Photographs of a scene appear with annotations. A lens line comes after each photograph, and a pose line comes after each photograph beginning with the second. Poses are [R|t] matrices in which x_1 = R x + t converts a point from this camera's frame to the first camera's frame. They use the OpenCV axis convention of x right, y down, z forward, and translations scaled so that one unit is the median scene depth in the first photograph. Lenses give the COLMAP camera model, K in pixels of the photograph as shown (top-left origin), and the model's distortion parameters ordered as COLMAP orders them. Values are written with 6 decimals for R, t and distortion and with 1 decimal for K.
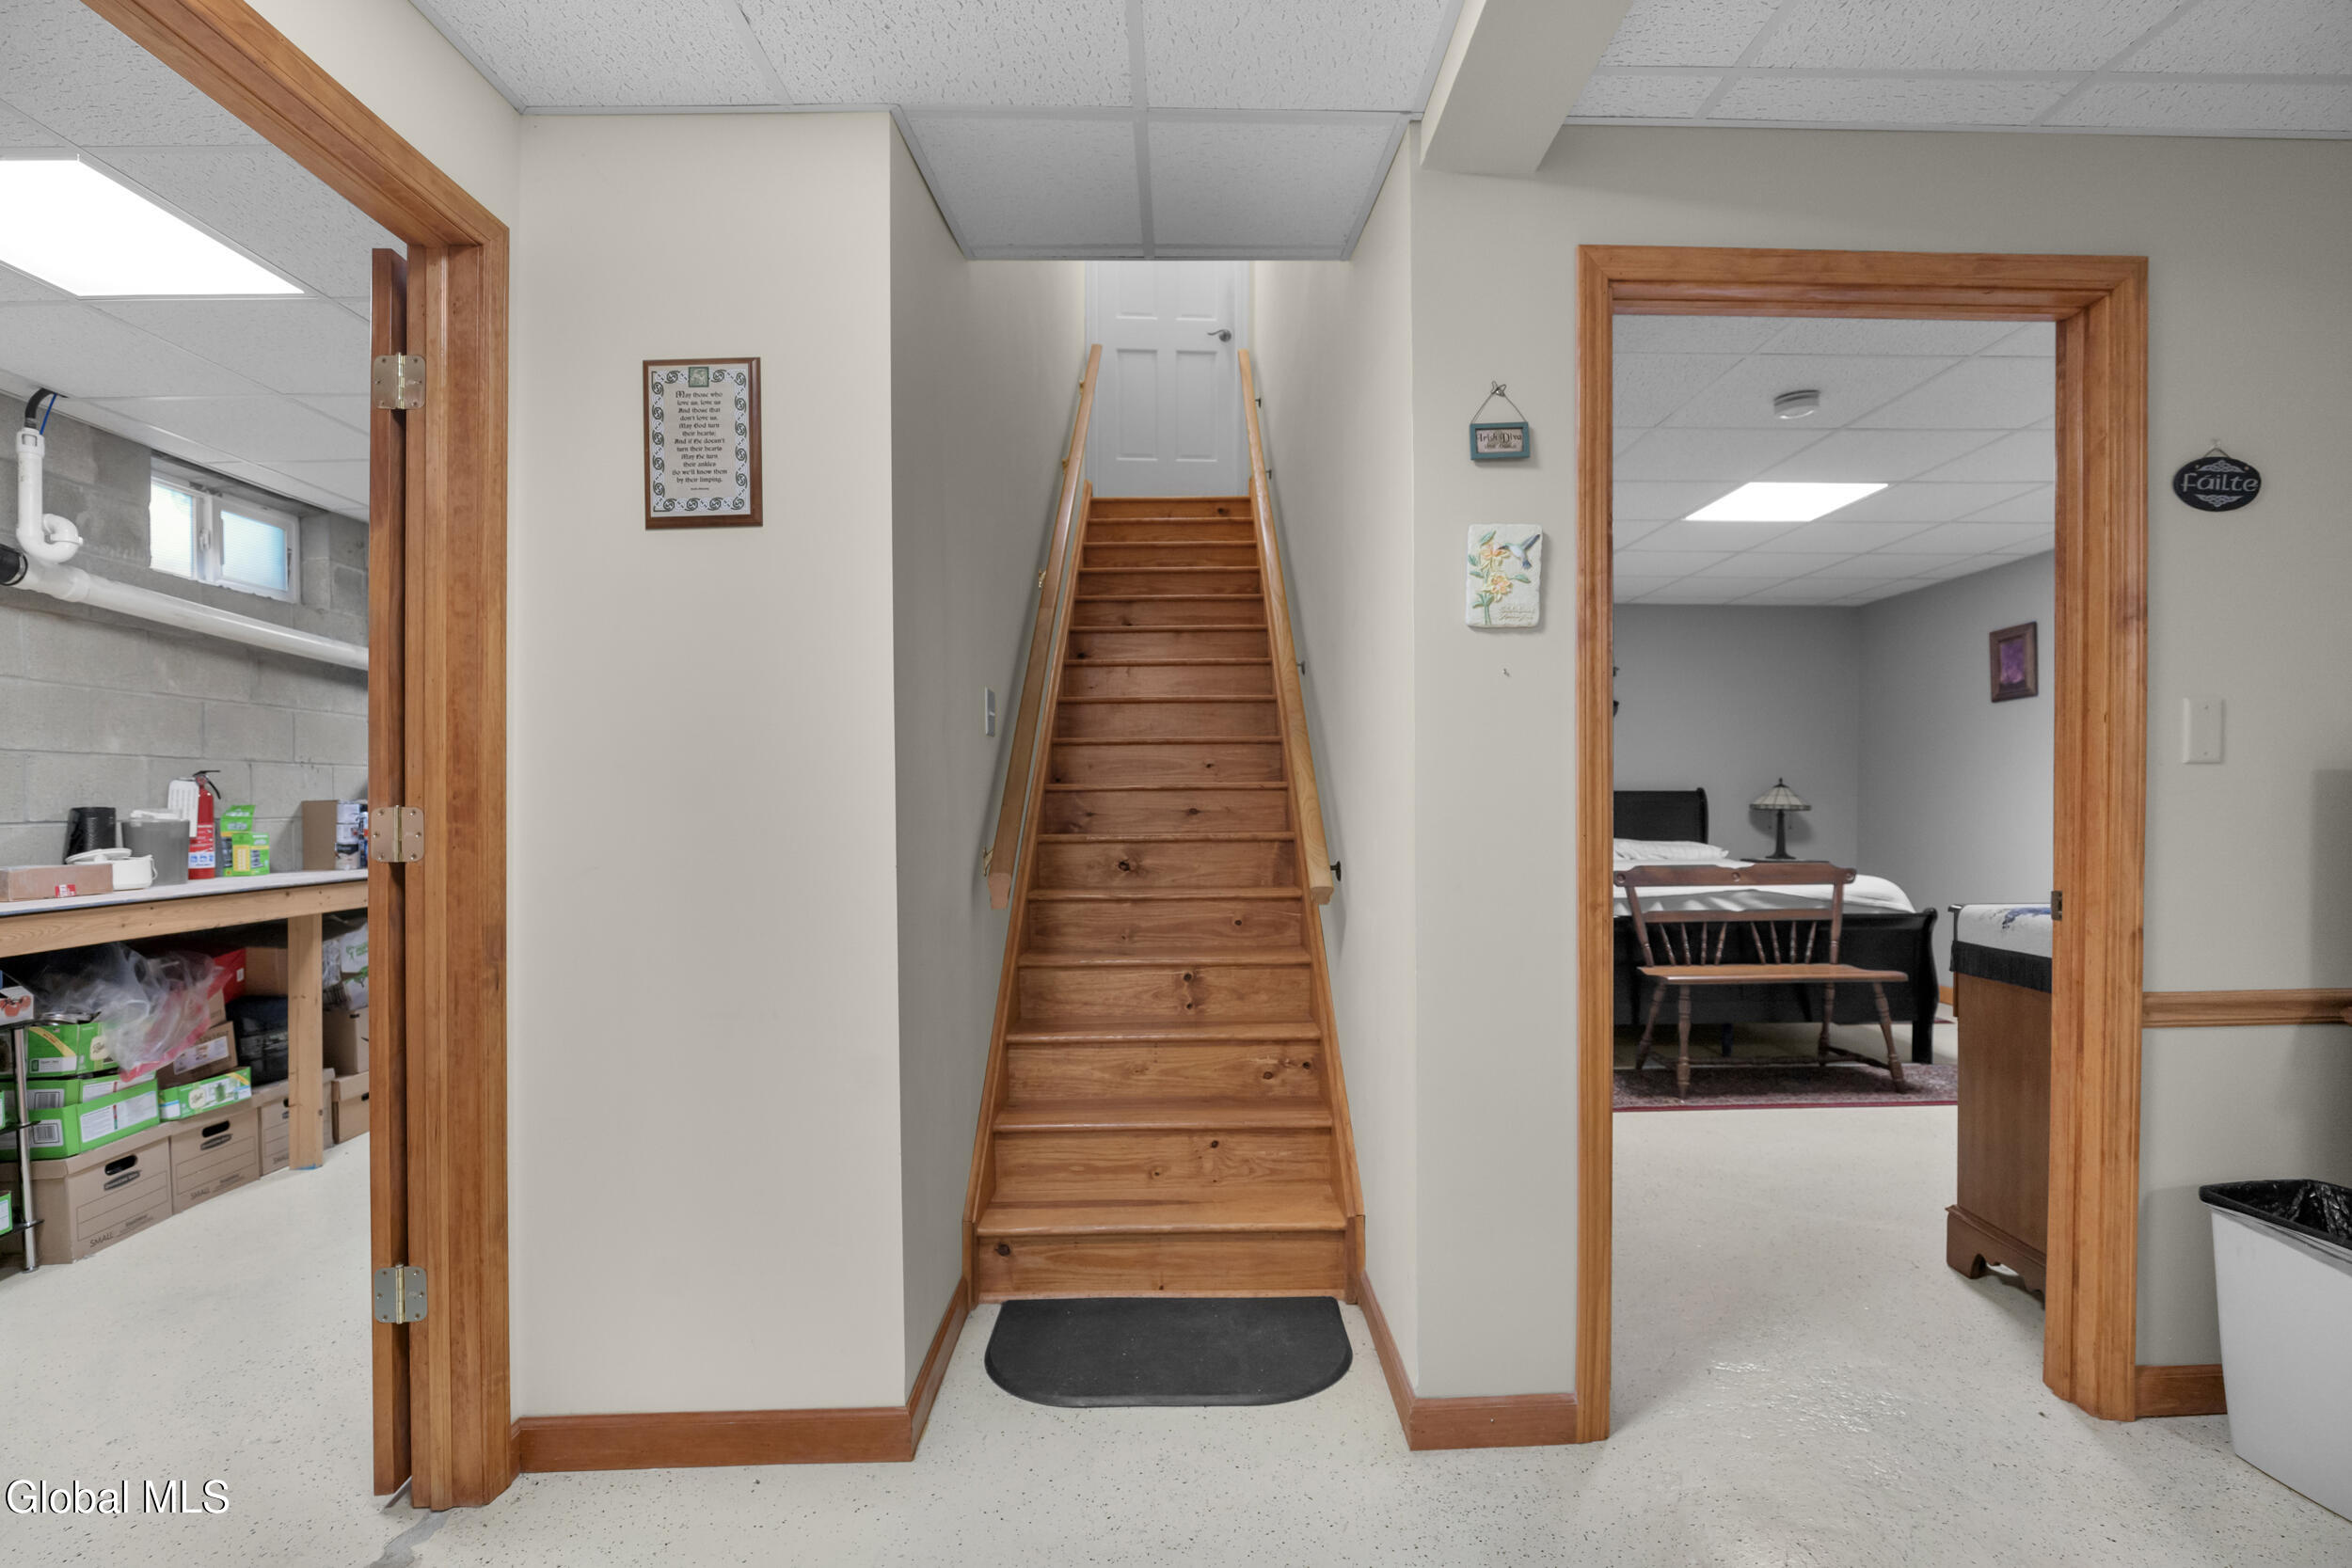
lens RADIAL K [[1099.8, 0, 1190.8], [0, 1099.8, 799.2], [0, 0, 1]] dist [-0.029597, 0.000054]
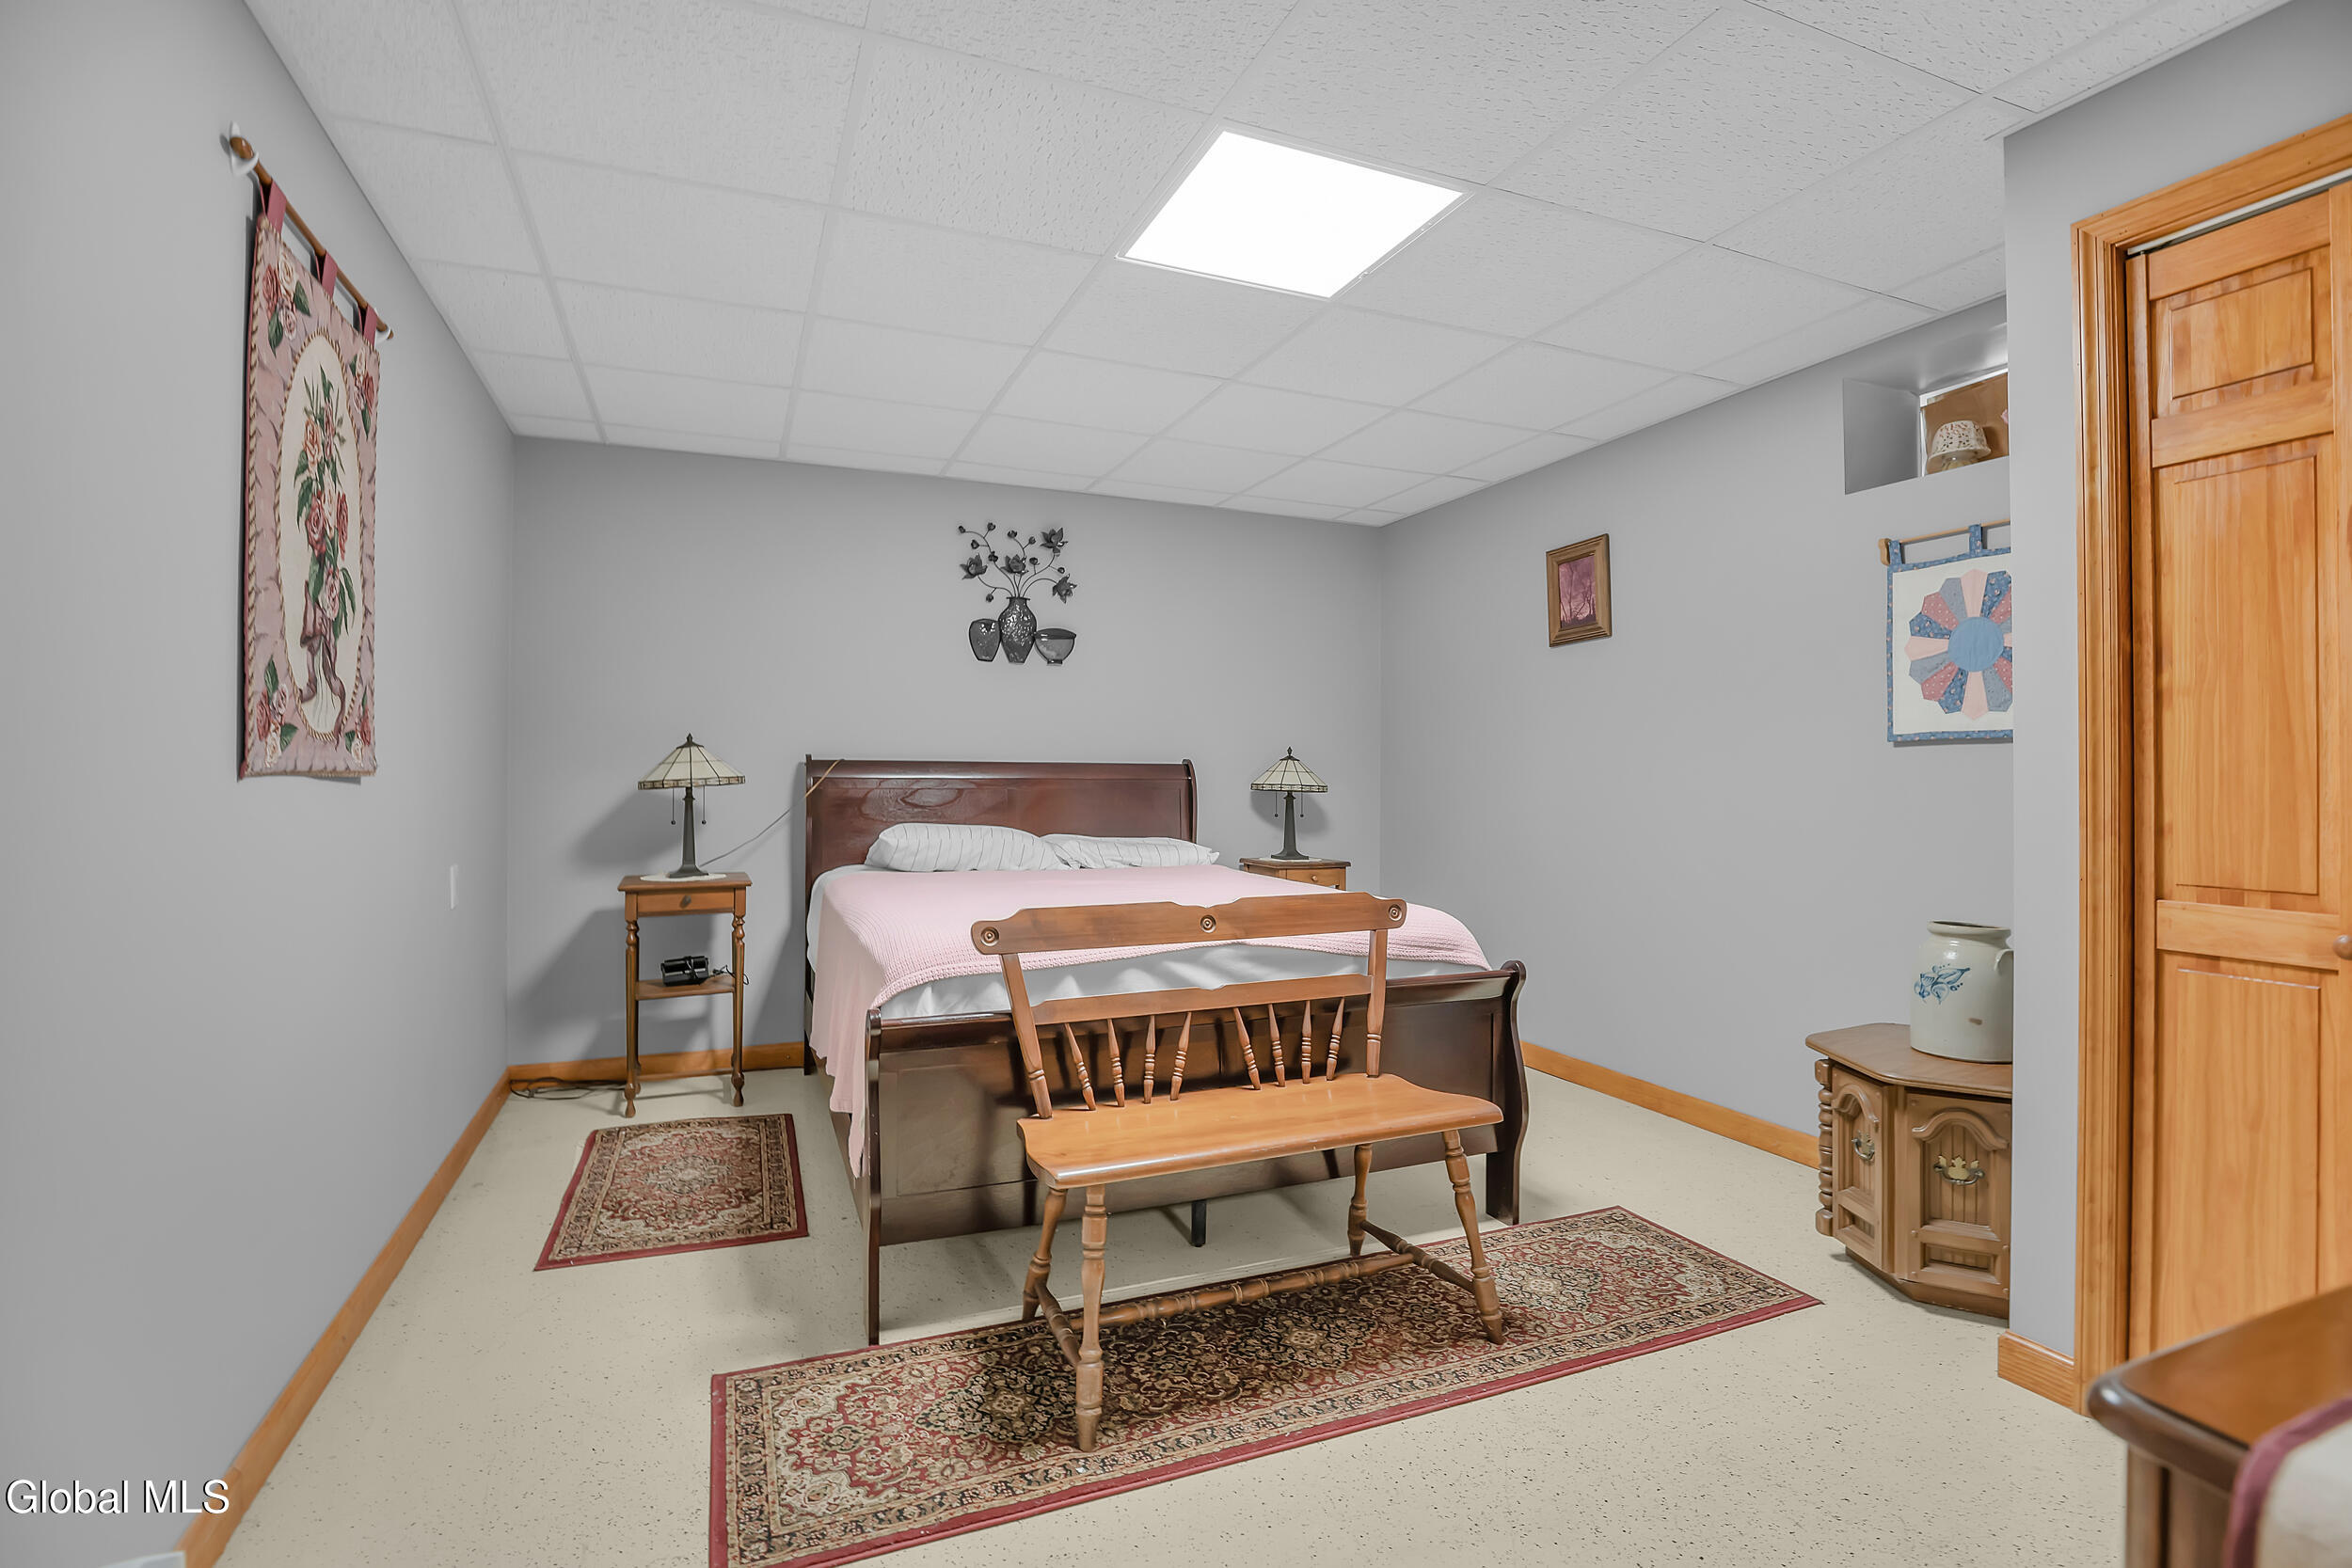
lens RADIAL K [[1093.7, 0, 1178.4], [0, 1093.7, 787.4], [0, 0, 1]] dist [-0.027340, 0.000357]
pose [[0.924120, 0.002058, 0.382096, 0.281997], [-0.006182, 0.999935, 0.009567, 0.000891], [-0.382052, -0.011203, 0.924073, 0.516241]]
